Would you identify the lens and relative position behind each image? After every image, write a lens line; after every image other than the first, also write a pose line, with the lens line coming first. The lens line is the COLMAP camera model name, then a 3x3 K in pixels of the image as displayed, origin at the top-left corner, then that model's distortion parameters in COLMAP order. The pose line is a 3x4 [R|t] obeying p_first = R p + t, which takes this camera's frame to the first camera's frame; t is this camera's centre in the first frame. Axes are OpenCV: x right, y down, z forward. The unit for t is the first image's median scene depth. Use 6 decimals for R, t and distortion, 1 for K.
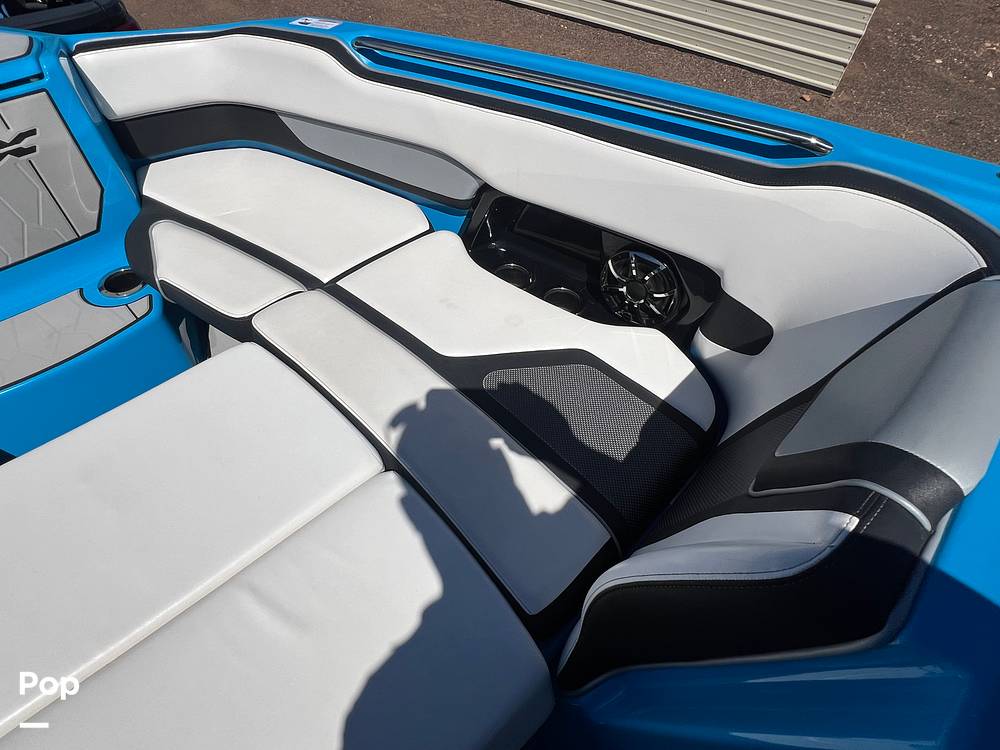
lens RADIAL K [[556.5, 0, 492.3], [0, 556.5, 388.7], [0, 0, 1]] dist [-0.004186, 0.003740]
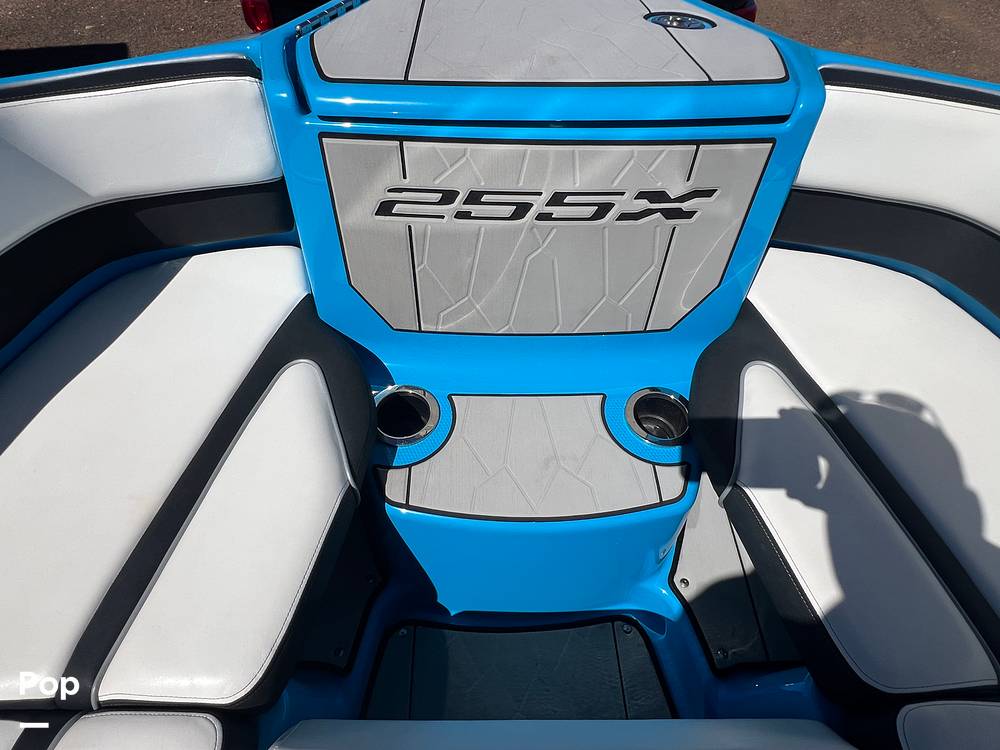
lens RADIAL K [[556.5, 0, 494.4], [0, 556.5, 384.5], [0, 0, 1]] dist [-0.004186, 0.003740]
pose [[0.731561, 0.532239, -0.426074, -0.568390], [-0.525338, 0.838395, 0.145303, -0.224762], [0.434555, 0.117535, 0.892943, 0.335326]]
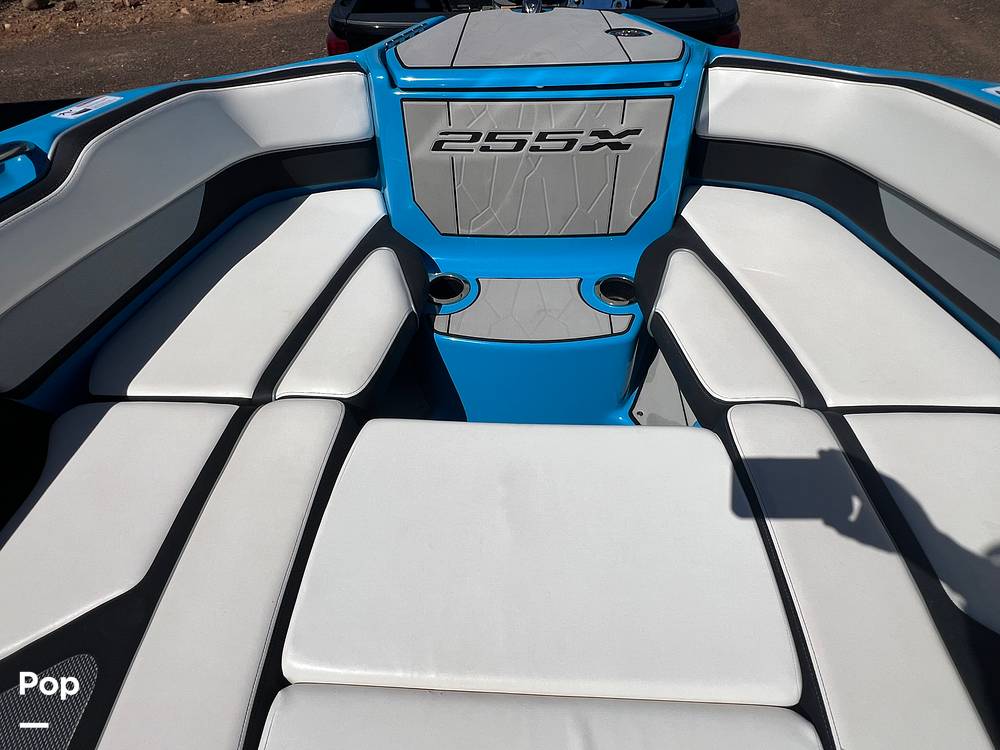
lens RADIAL K [[556.5, 0, 495.9], [0, 556.5, 385.7], [0, 0, 1]] dist [-0.004186, 0.003740]
pose [[0.692277, 0.513559, -0.506961, -0.238971], [-0.524565, 0.840568, 0.135193, -0.073299], [0.495565, 0.172343, 0.851301, 0.094553]]
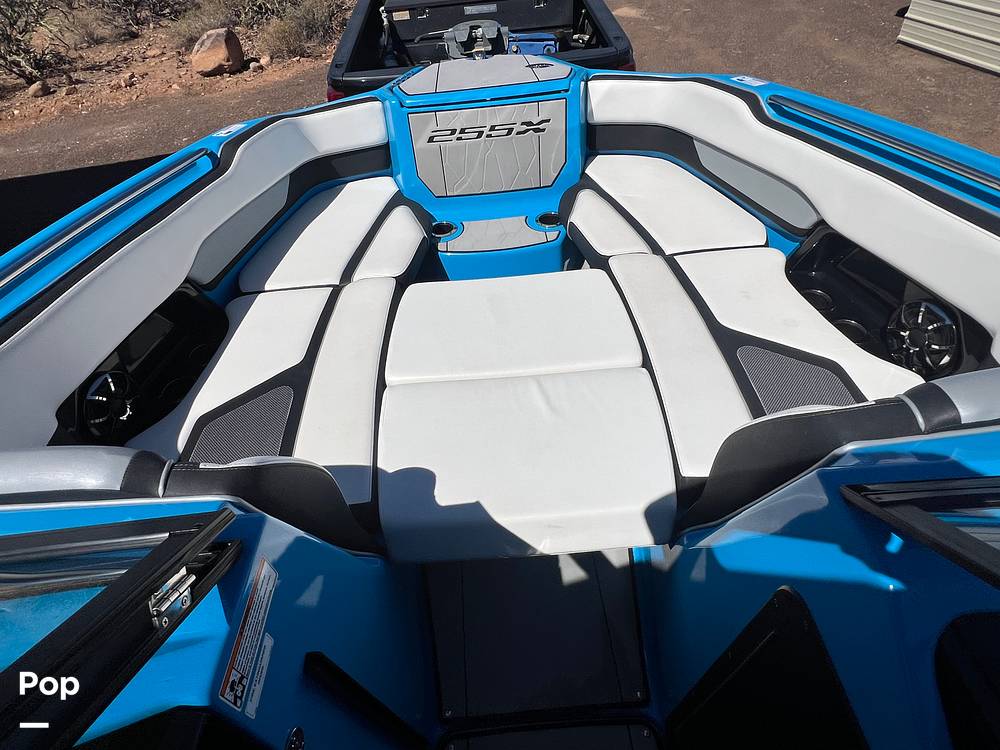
lens RADIAL K [[556.5, 0, 494.5], [0, 556.5, 381.2], [0, 0, 1]] dist [-0.004186, 0.003740]
pose [[0.751822, 0.403490, -0.521497, 0.225636], [-0.440991, 0.895684, 0.057243, 0.201355], [0.490194, 0.186939, 0.851331, -0.333637]]
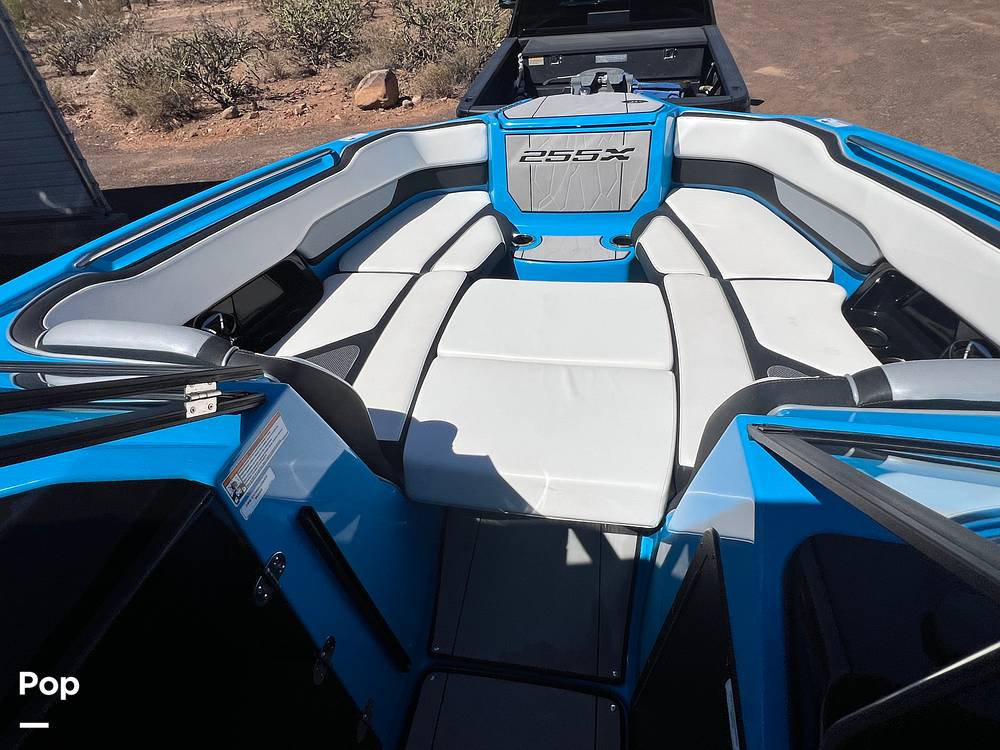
lens RADIAL K [[556.5, 0, 495.2], [0, 556.5, 387.2], [0, 0, 1]] dist [-0.004186, 0.003740]
pose [[0.579063, 0.467293, -0.668075, 0.442378], [-0.558902, 0.824115, 0.092001, 0.236306], [0.593562, 0.320114, 0.738385, -0.322663]]
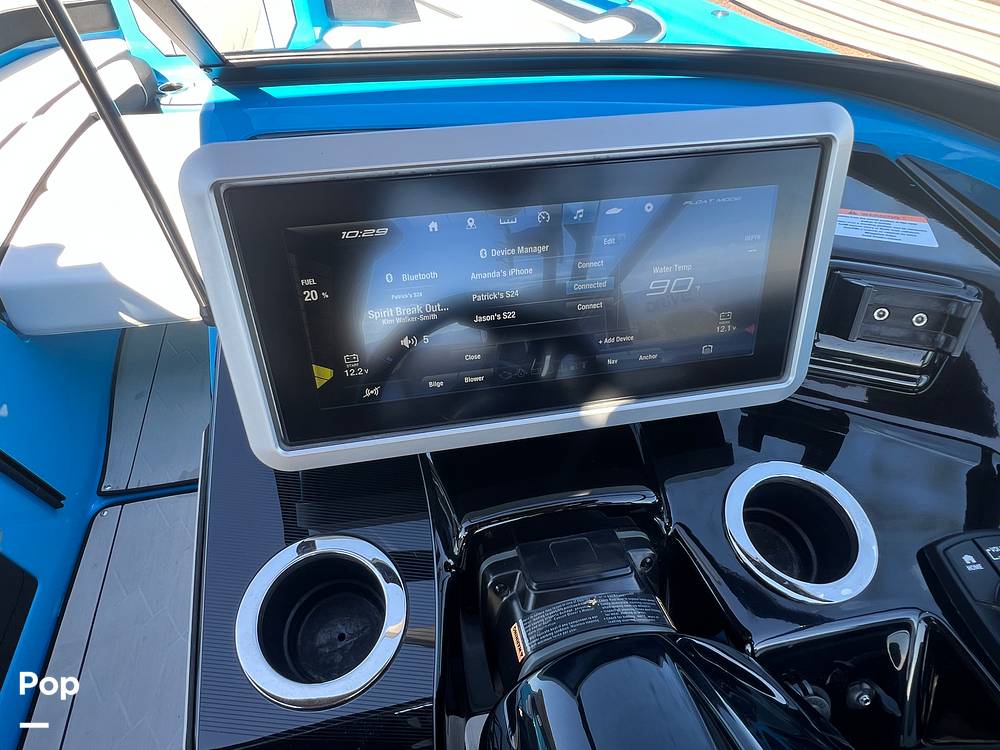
lens RADIAL K [[556.5, 0, 500.6], [0, 556.5, 385.7], [0, 0, 1]] dist [-0.004186, 0.003740]
pose [[0.846843, 0.373004, -0.379110, 0.817347], [-0.396879, 0.917724, 0.016409, 0.347924], [0.354039, 0.136565, 0.925206, -0.137048]]
